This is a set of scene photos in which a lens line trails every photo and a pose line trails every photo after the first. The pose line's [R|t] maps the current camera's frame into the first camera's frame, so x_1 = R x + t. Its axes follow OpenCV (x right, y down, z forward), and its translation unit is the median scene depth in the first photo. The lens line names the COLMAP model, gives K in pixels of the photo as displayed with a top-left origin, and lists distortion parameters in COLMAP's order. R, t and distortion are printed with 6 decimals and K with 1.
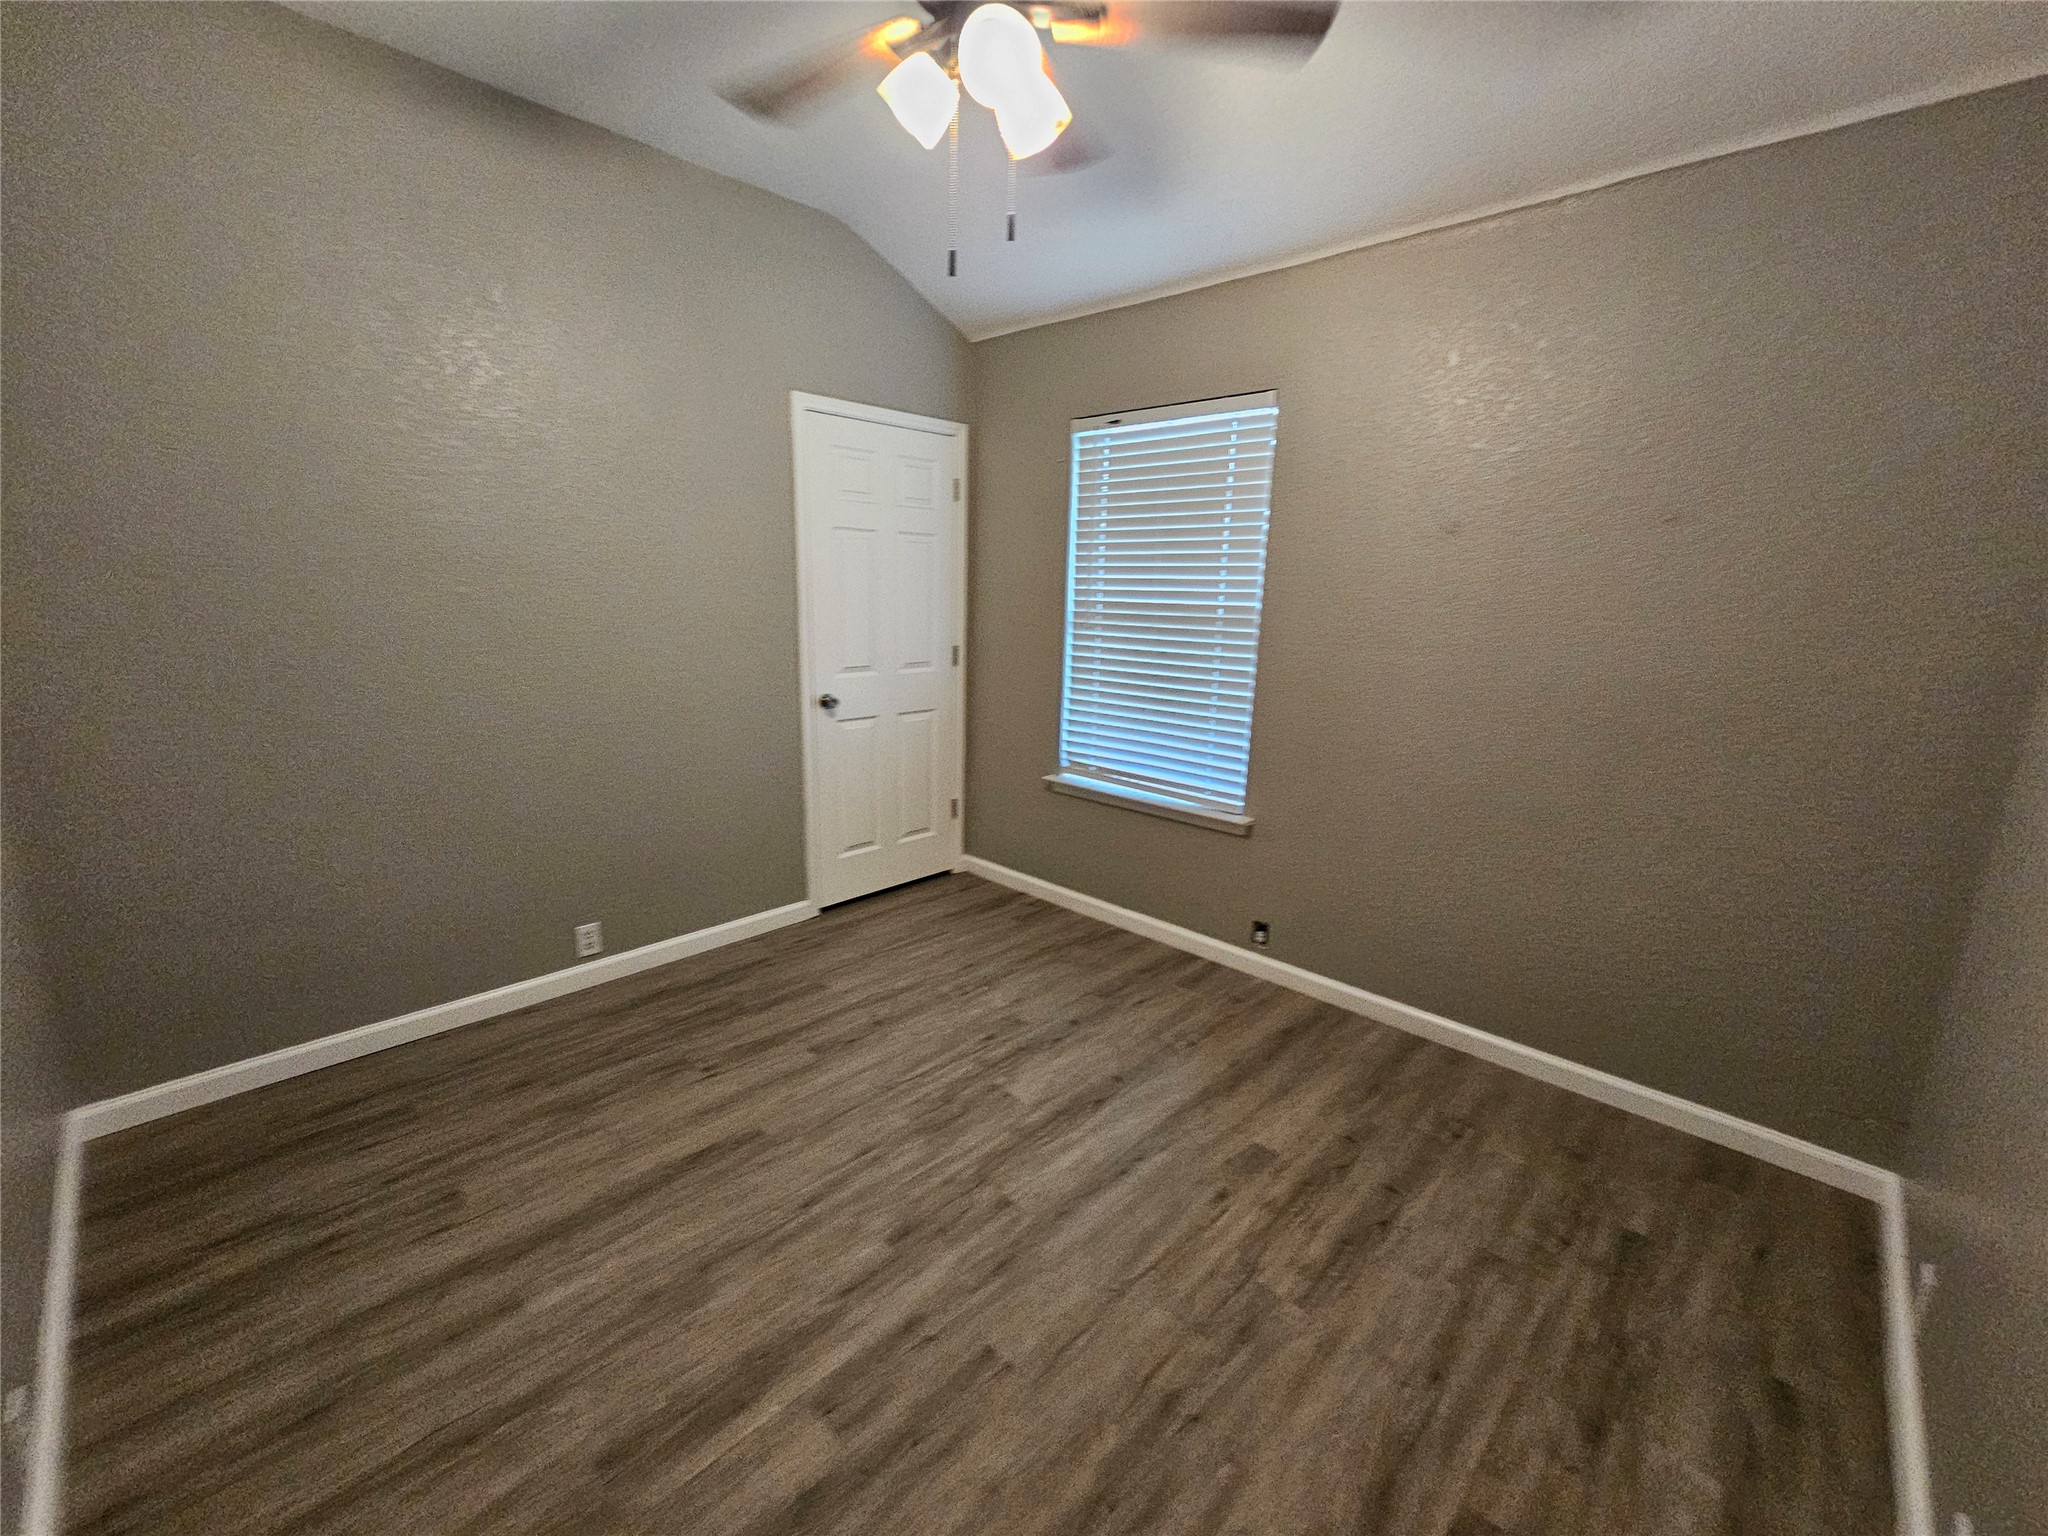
lens RADIAL K [[842.2, 0, 1024.0], [0, 842.2, 768.0], [0, 0, 1]] dist [-0.001345, -0.000306]
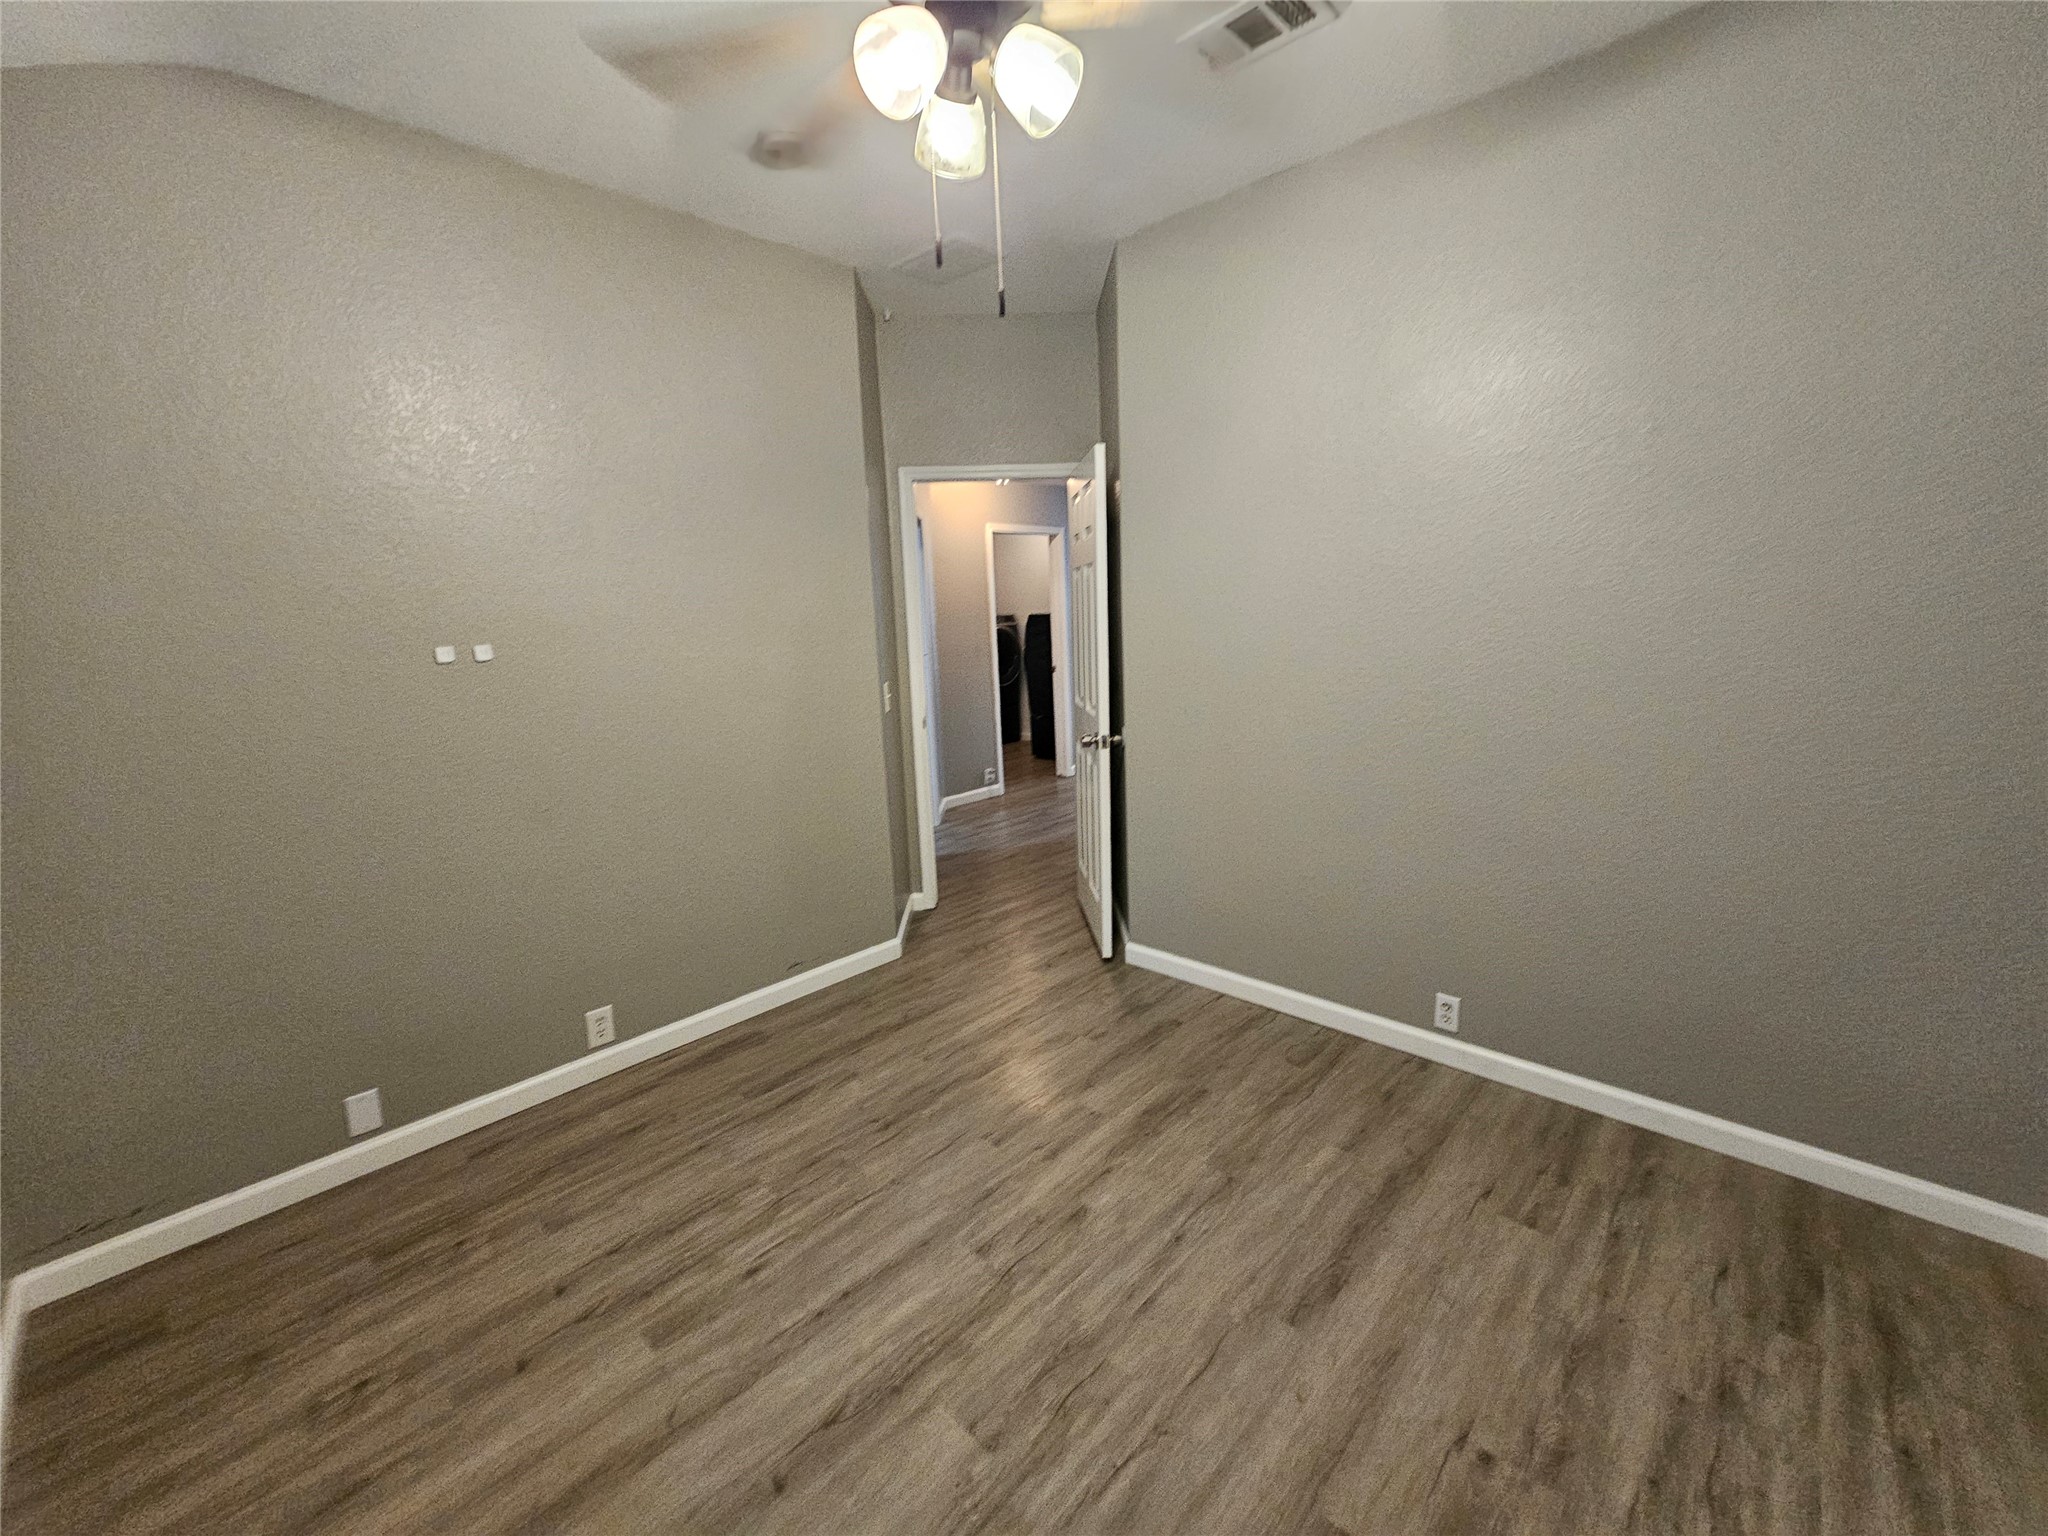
lens RADIAL K [[842.2, 0, 1024.0], [0, 842.2, 768.0], [0, 0, 1]] dist [-0.001345, -0.000306]
pose [[-0.999923, 0.012143, 0.002404, -0.082853], [0.012114, 0.919877, 0.392021, -0.397381], [0.002549, 0.392020, -0.919953, 1.714544]]
